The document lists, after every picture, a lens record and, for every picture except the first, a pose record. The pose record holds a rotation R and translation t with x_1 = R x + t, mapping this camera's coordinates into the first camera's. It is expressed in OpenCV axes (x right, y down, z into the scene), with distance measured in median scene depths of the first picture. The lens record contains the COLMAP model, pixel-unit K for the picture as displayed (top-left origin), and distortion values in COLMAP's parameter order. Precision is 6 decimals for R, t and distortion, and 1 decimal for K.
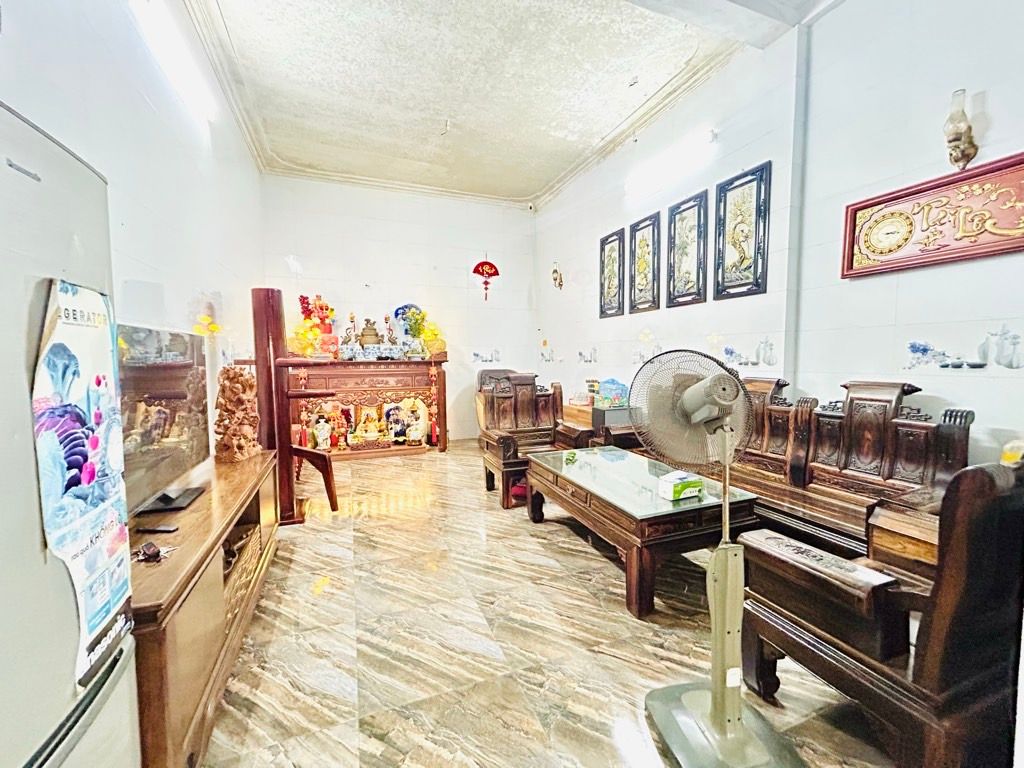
lens RADIAL K [[412.1, 0, 509.6], [0, 412.1, 383.4], [0, 0, 1]] dist [0.000757, -0.000236]
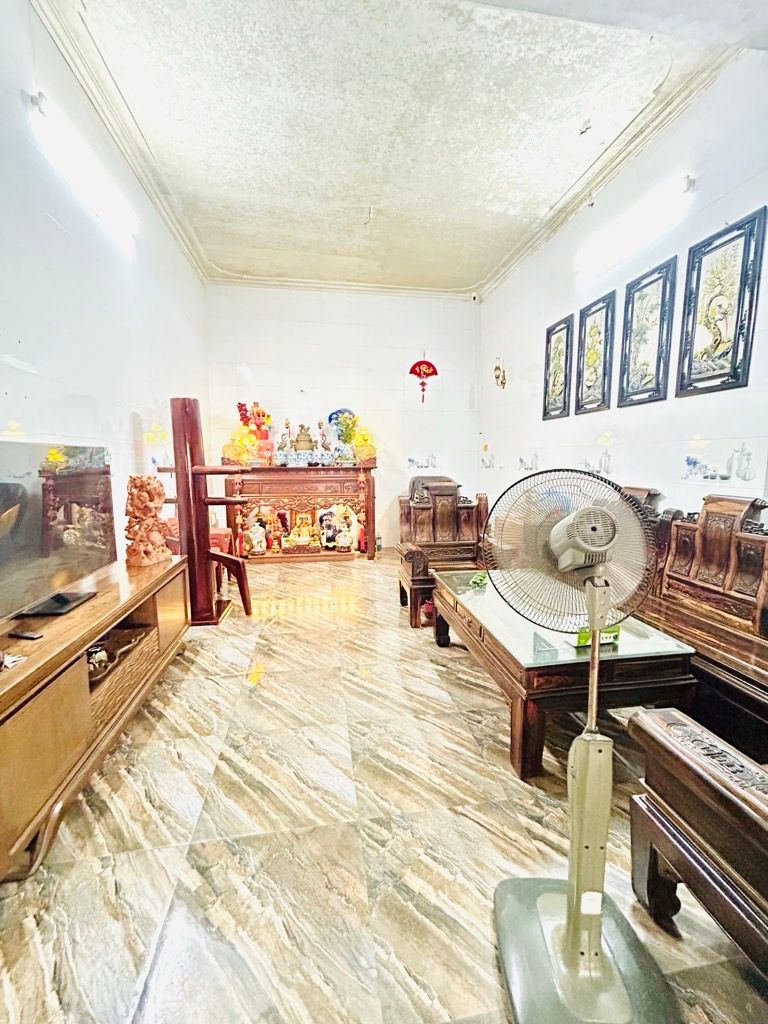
lens RADIAL K [[412.1, 0, 381.5], [0, 412.1, 512.6], [0, 0, 1]] dist [0.000757, -0.000236]
pose [[0.977482, 0.030903, -0.208744, 0.149577], [-0.017528, 0.997691, 0.065622, -0.026948], [0.210290, -0.060485, 0.975766, 0.106850]]
